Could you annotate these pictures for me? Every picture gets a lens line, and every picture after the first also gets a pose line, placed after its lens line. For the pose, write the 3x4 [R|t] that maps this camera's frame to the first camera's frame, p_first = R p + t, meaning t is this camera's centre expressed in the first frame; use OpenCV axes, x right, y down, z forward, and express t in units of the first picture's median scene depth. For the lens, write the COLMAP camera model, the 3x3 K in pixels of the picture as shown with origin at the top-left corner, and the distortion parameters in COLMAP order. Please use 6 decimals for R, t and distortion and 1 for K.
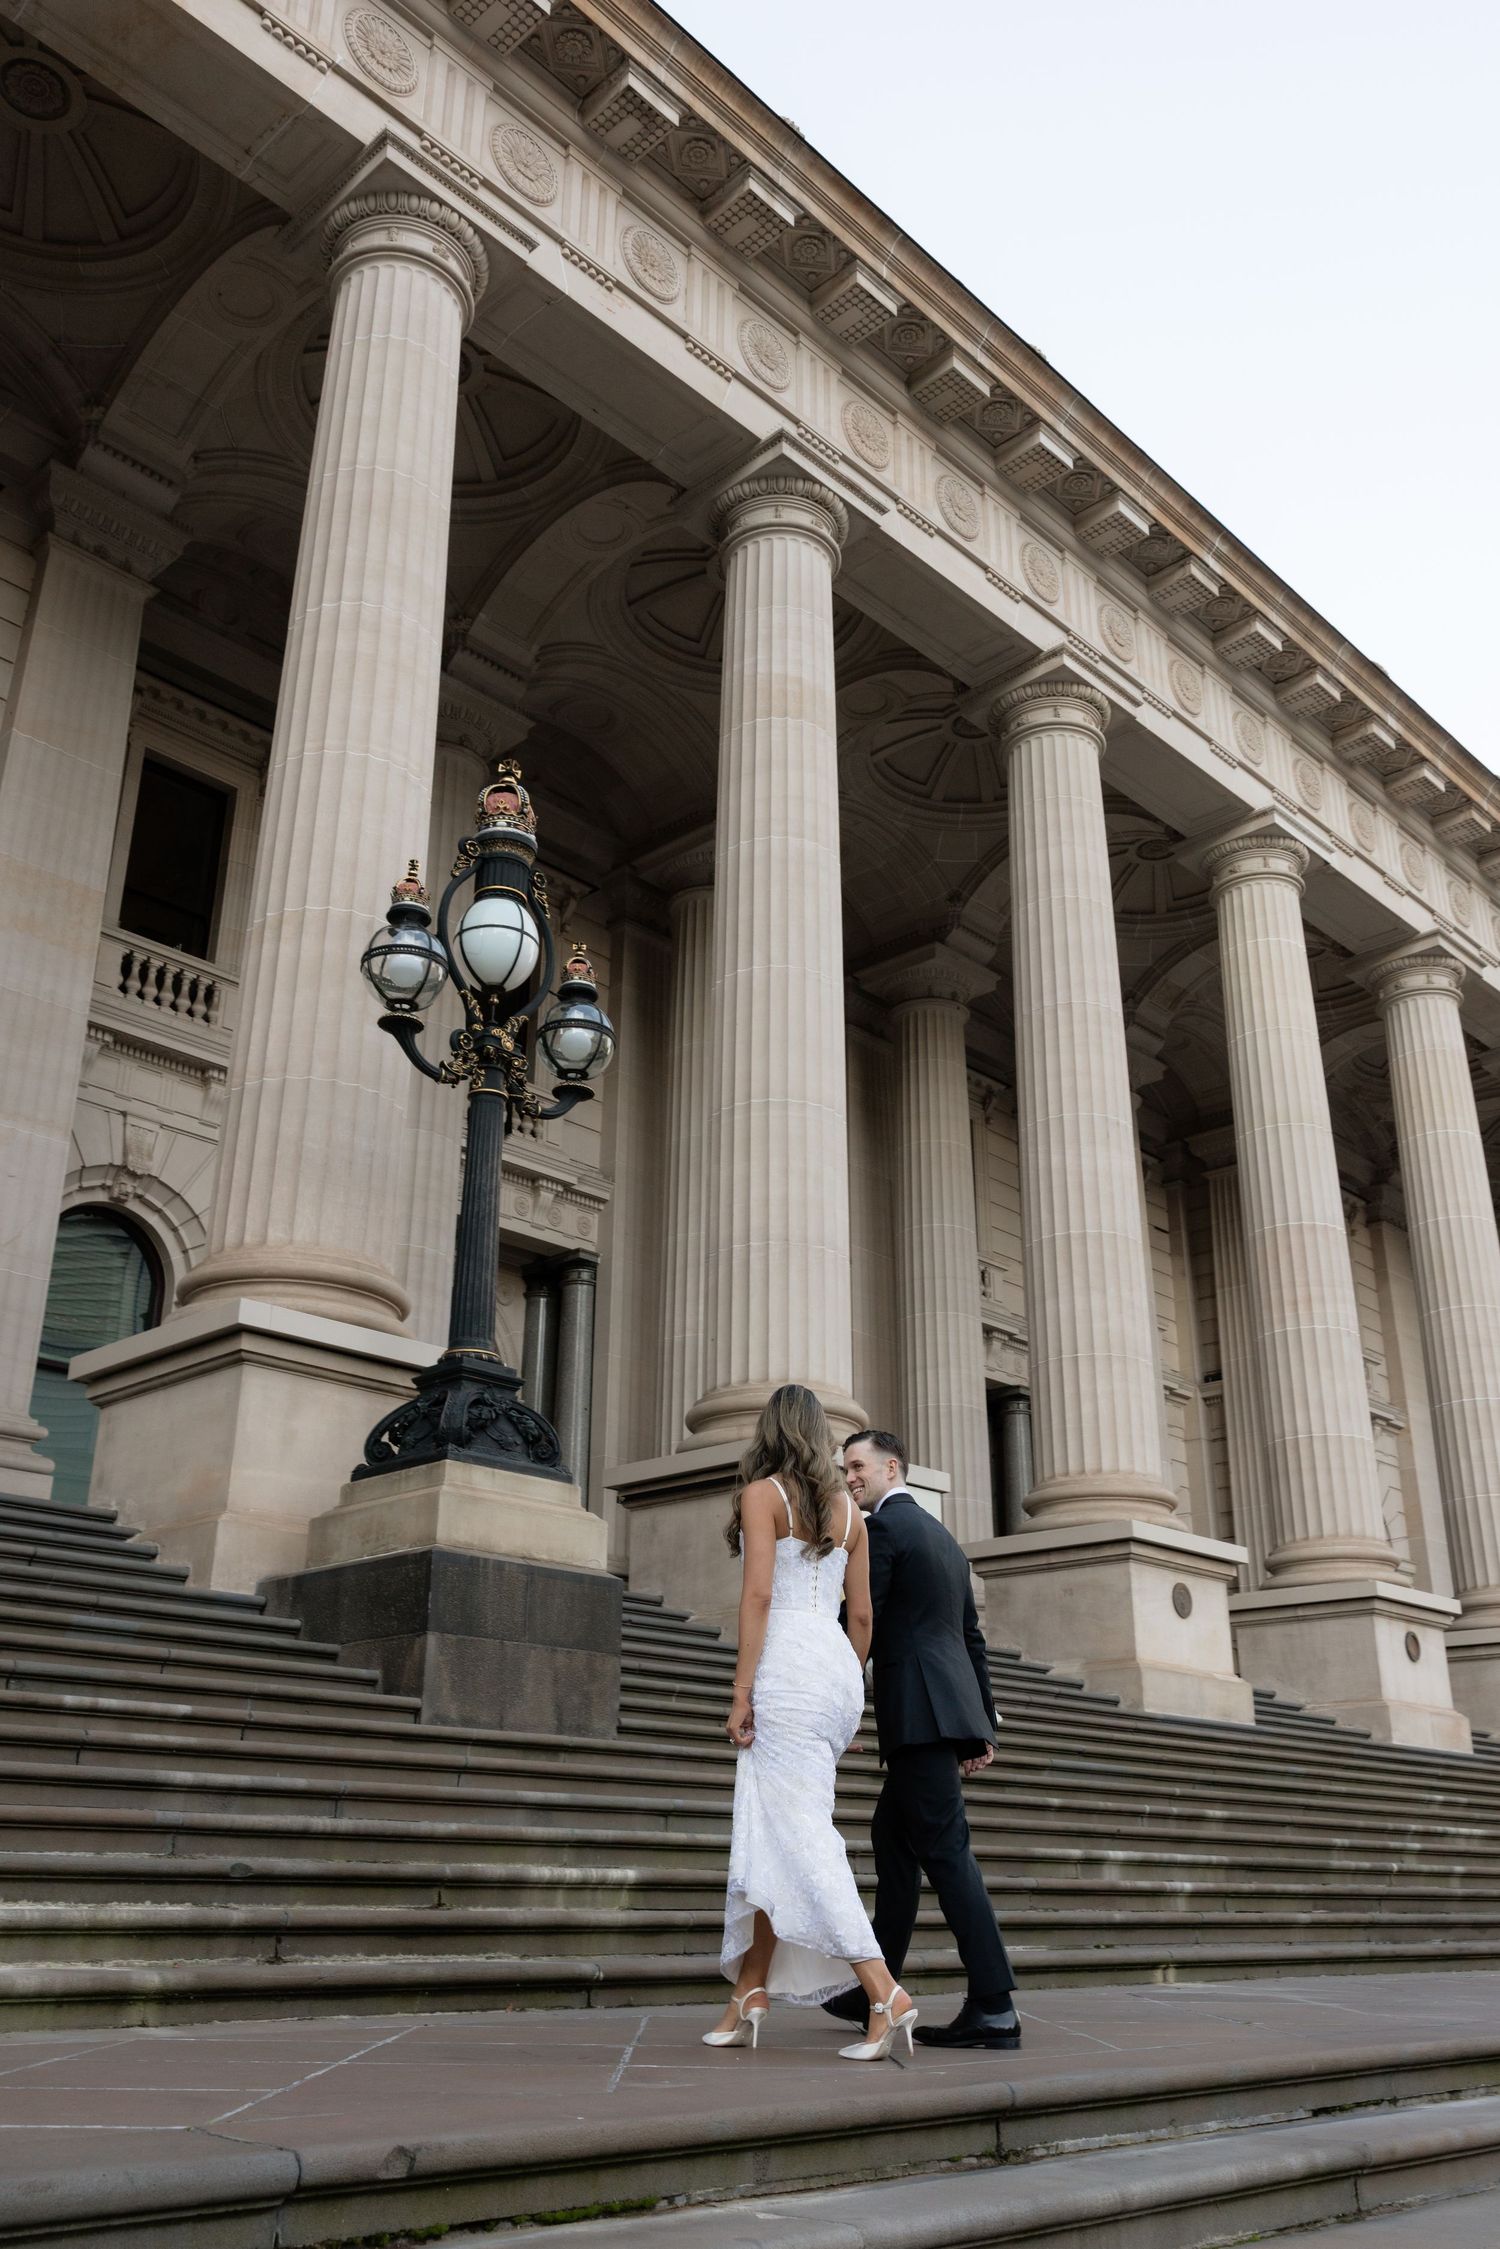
lens RADIAL K [[1842.6, 0, 688.5], [0, 1842.6, 1091.7], [0, 0, 1]] dist [0.019856, -0.019490]
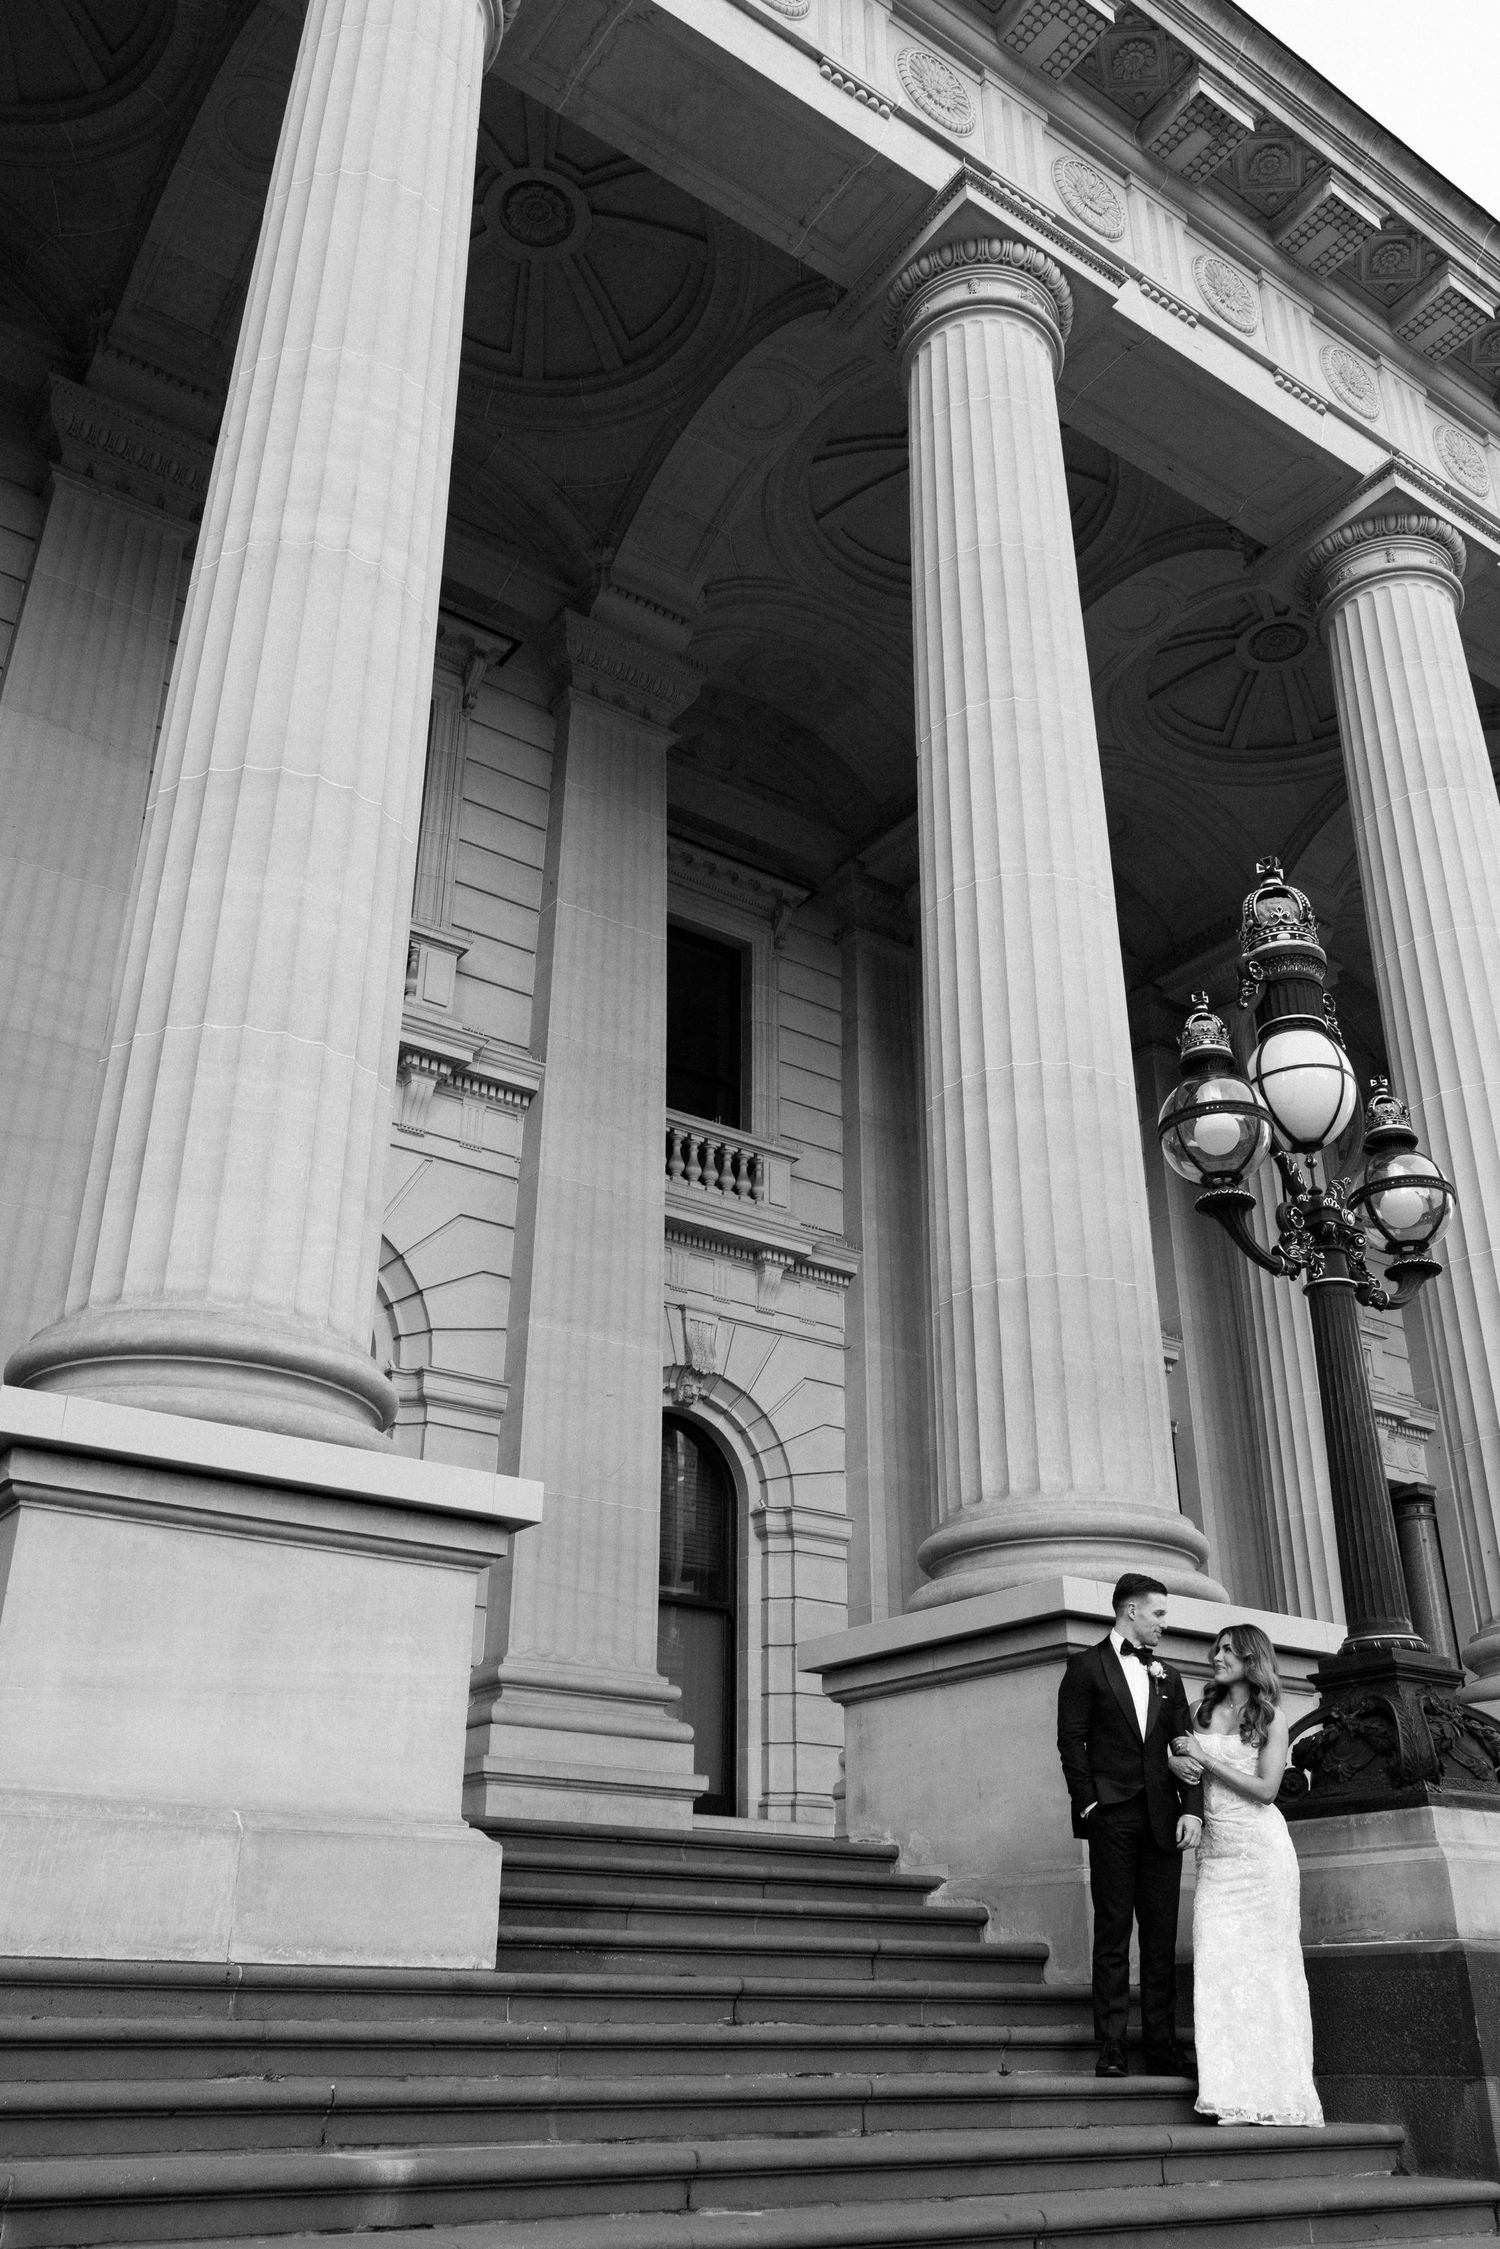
lens RADIAL K [[1842.6, 0, 755.5], [0, 1842.6, 1131.7], [0, 0, 1]] dist [0.019856, -0.019490]
pose [[0.983624, -0.085008, -0.158924, -0.135953], [0.076819, 0.995415, -0.056989, -0.022782], [0.163039, 0.043847, 0.985645, 0.124512]]
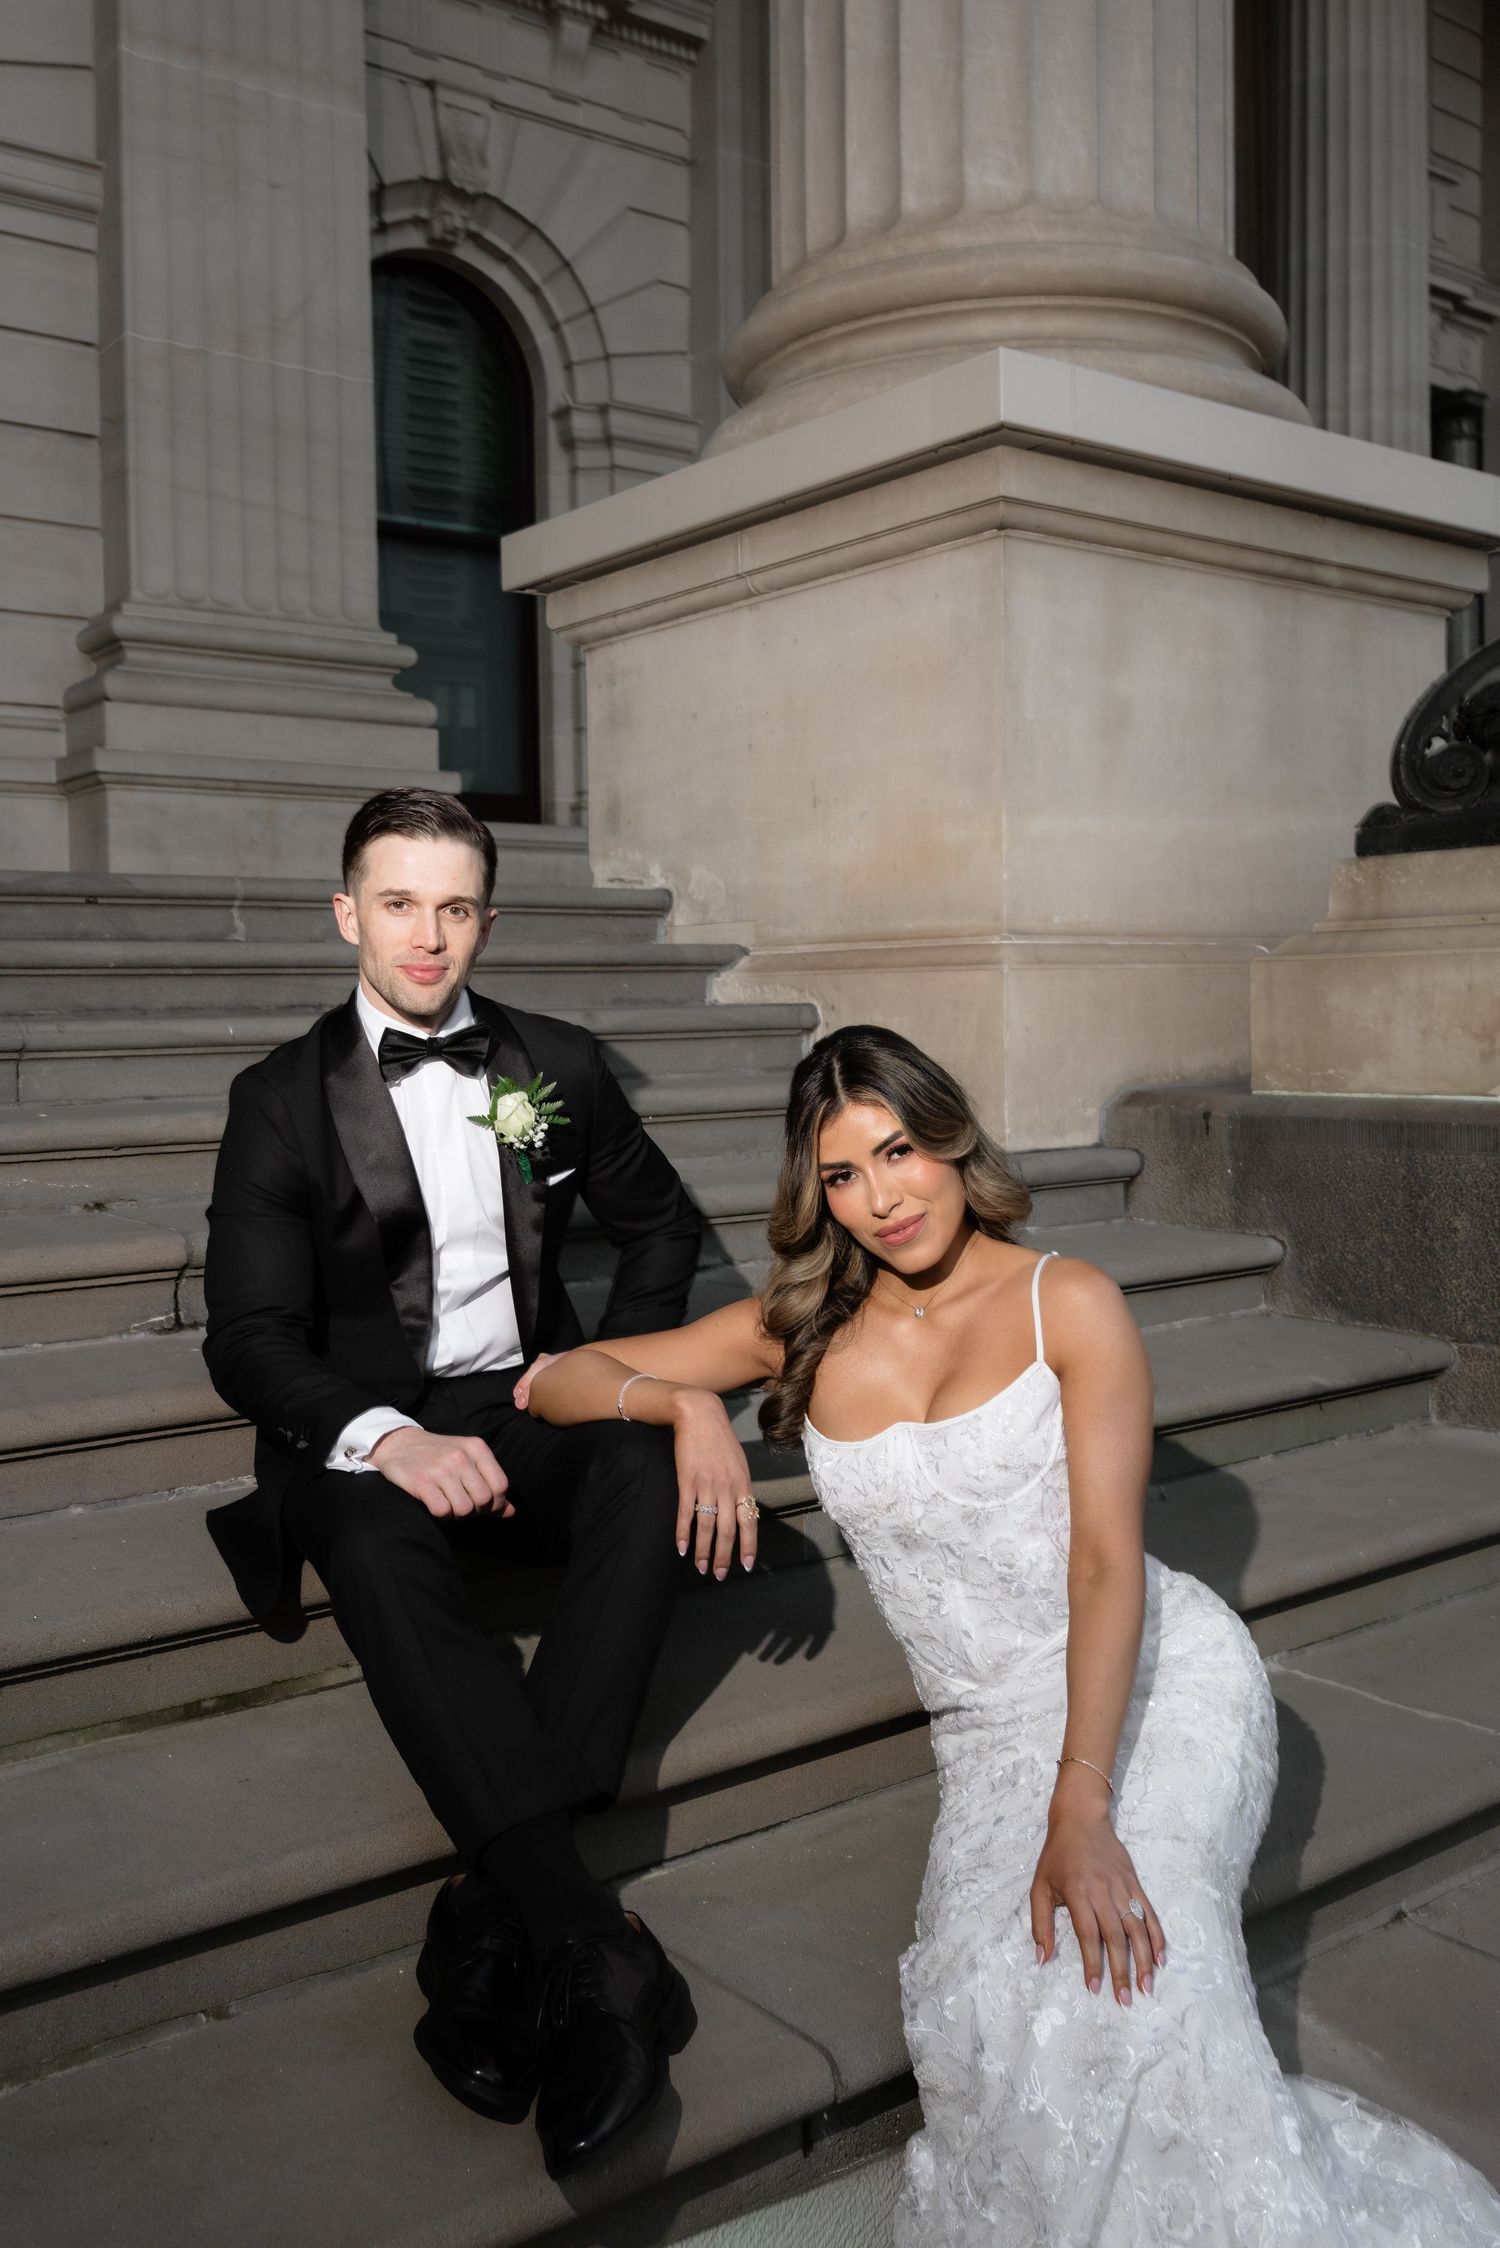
lens RADIAL K [[2023.0, 0, 703.0], [0, 2023.0, 1088.8], [0, 0, 1]] dist [-0.030556, 0.056714]
pose [[0.987086, -0.016016, -0.159391, -0.141306], [0.082706, 0.903075, 0.421444, 0.042867], [0.137192, -0.429184, 0.892737, 0.346377]]
